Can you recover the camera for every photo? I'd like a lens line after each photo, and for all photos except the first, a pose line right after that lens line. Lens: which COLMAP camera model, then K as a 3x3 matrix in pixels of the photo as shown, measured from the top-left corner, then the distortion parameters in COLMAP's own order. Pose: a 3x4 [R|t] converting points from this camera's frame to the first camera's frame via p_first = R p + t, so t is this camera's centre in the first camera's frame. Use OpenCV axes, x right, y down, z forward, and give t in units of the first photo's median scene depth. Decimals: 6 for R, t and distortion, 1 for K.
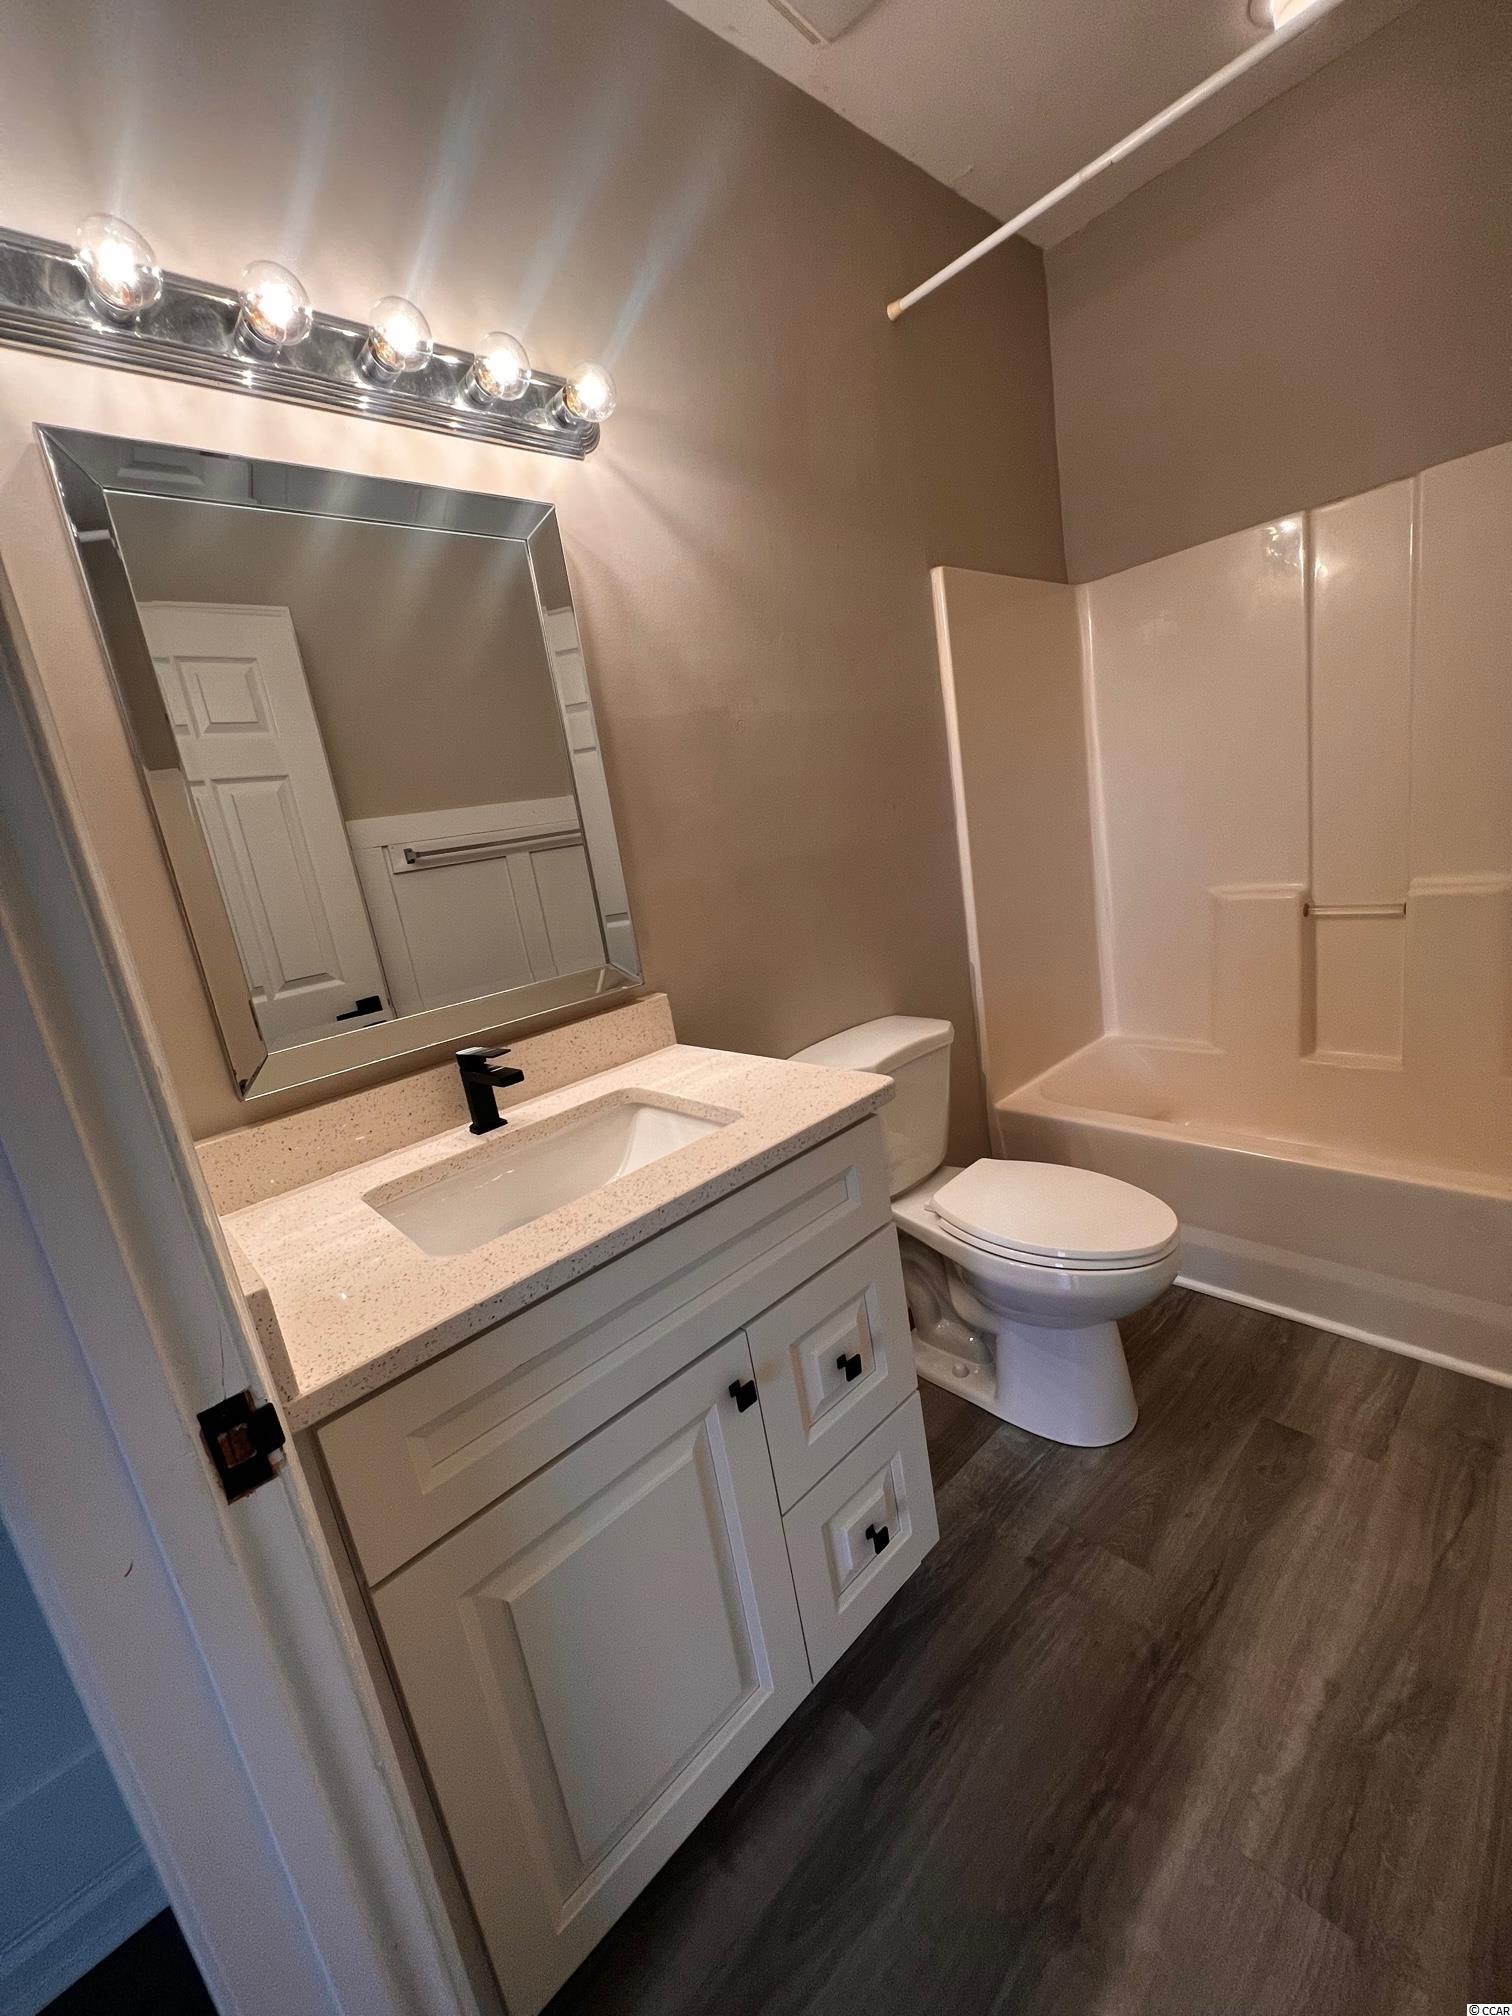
lens RADIAL K [[814.9, 0, 752.9], [0, 814.9, 985.9], [0, 0, 1]] dist [-0.001084, -0.000097]
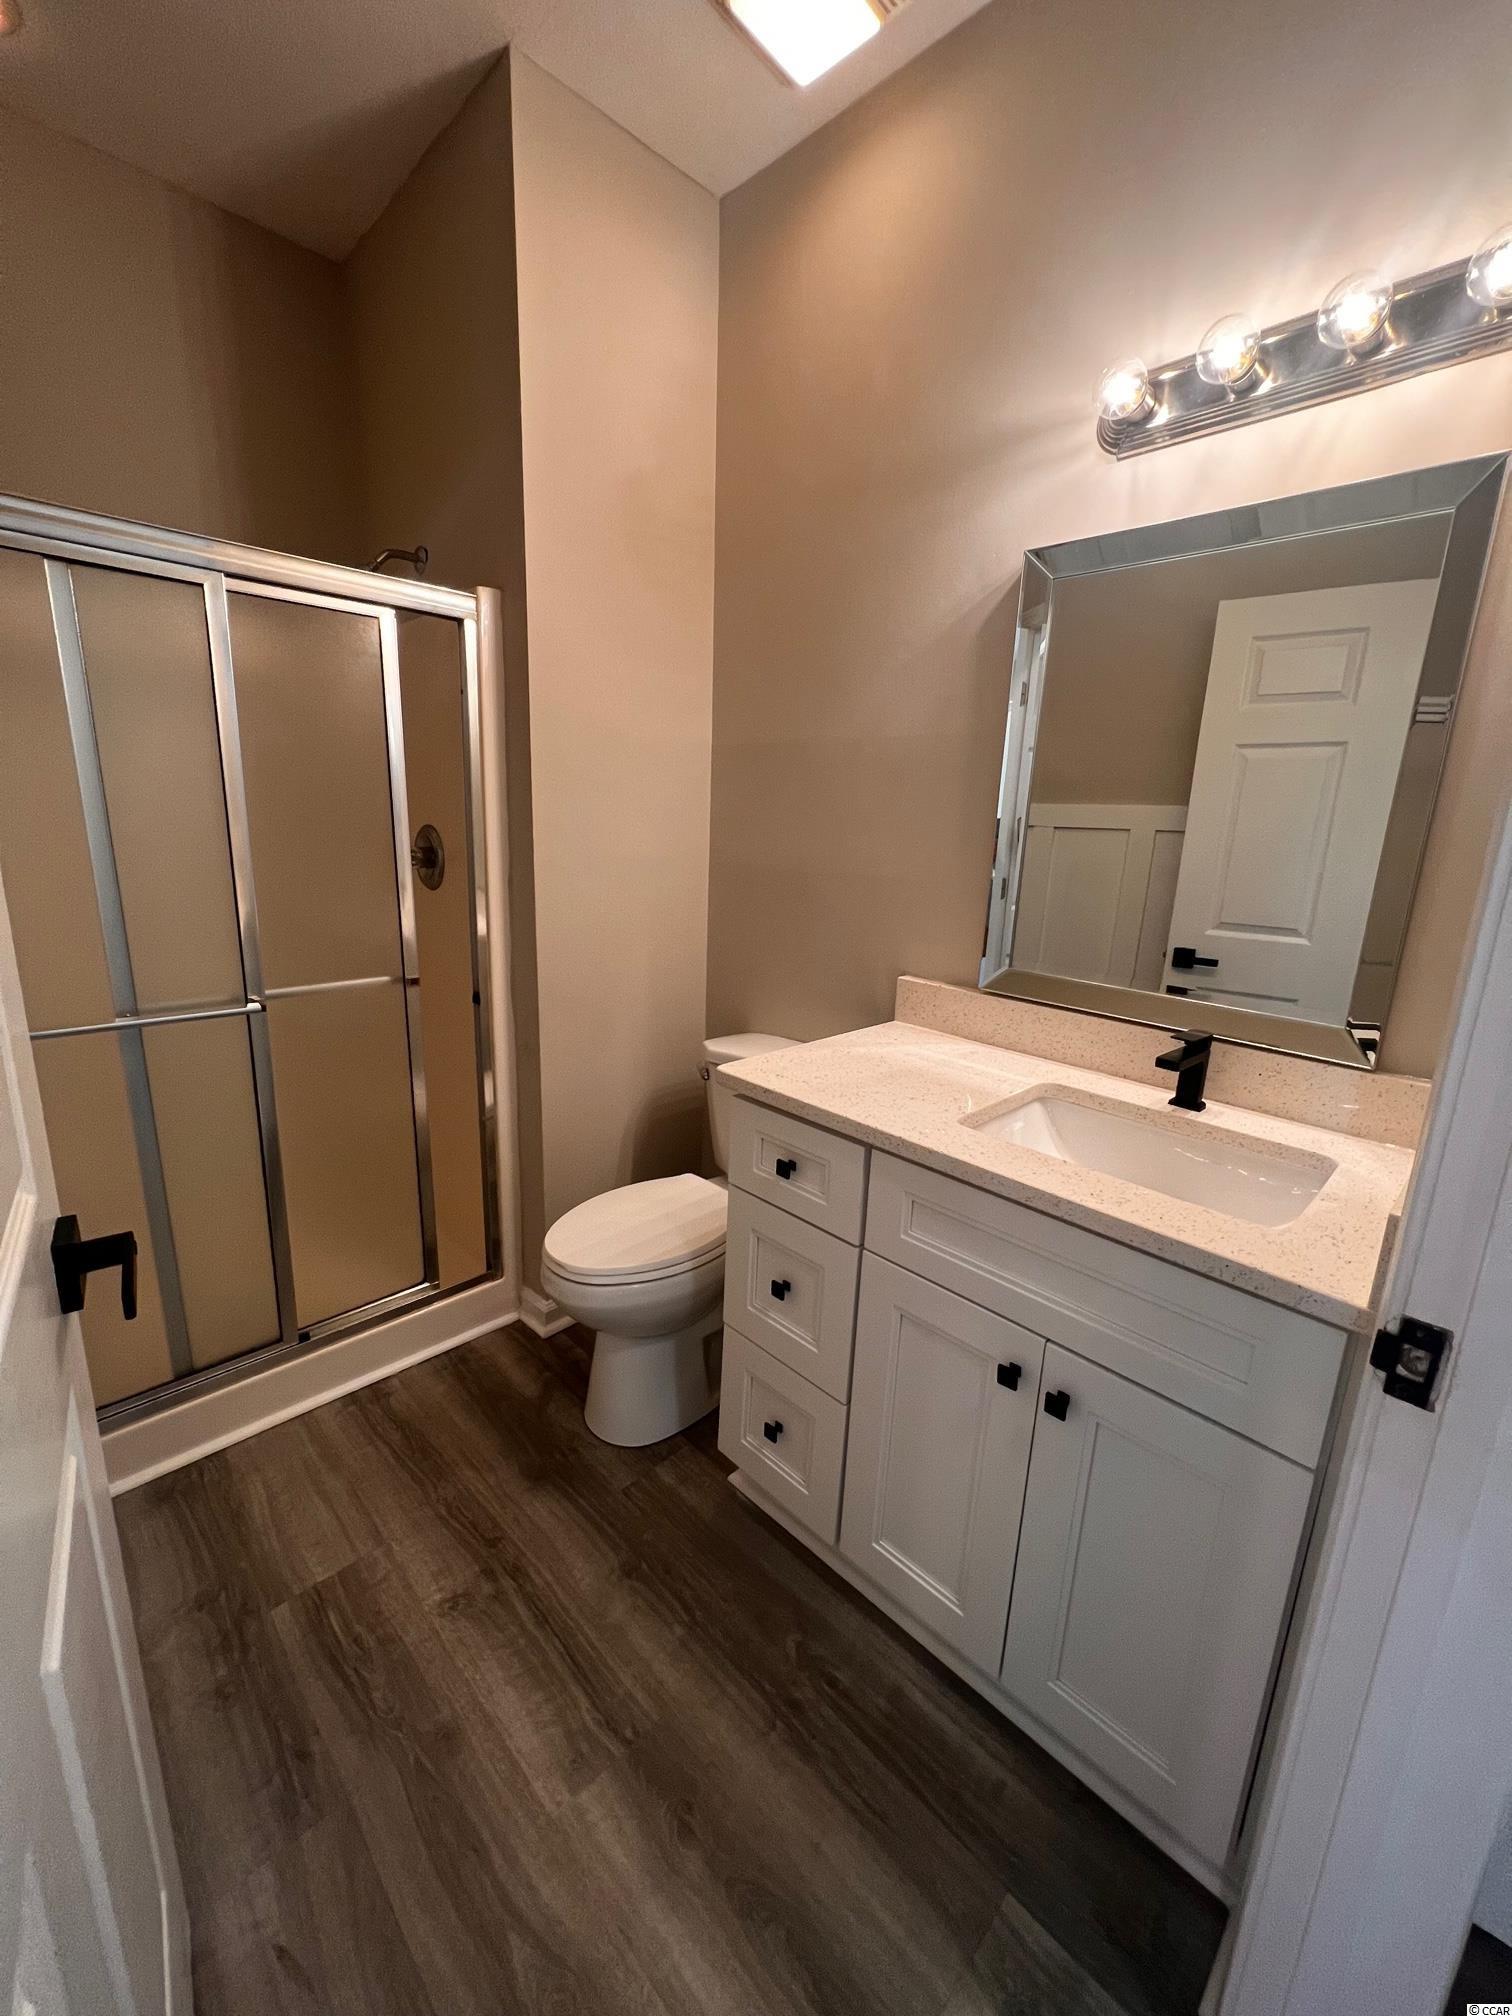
lens RADIAL K [[809.6, 0, 761.4], [0, 809.6, 1006.5], [0, 0, 1]] dist [-0.001089, 0.000444]
pose [[0.051157, 0.389369, -0.919660, 0.628167], [-0.237061, 0.899281, 0.367554, -0.218272], [0.970147, 0.199213, 0.138309, 0.353533]]
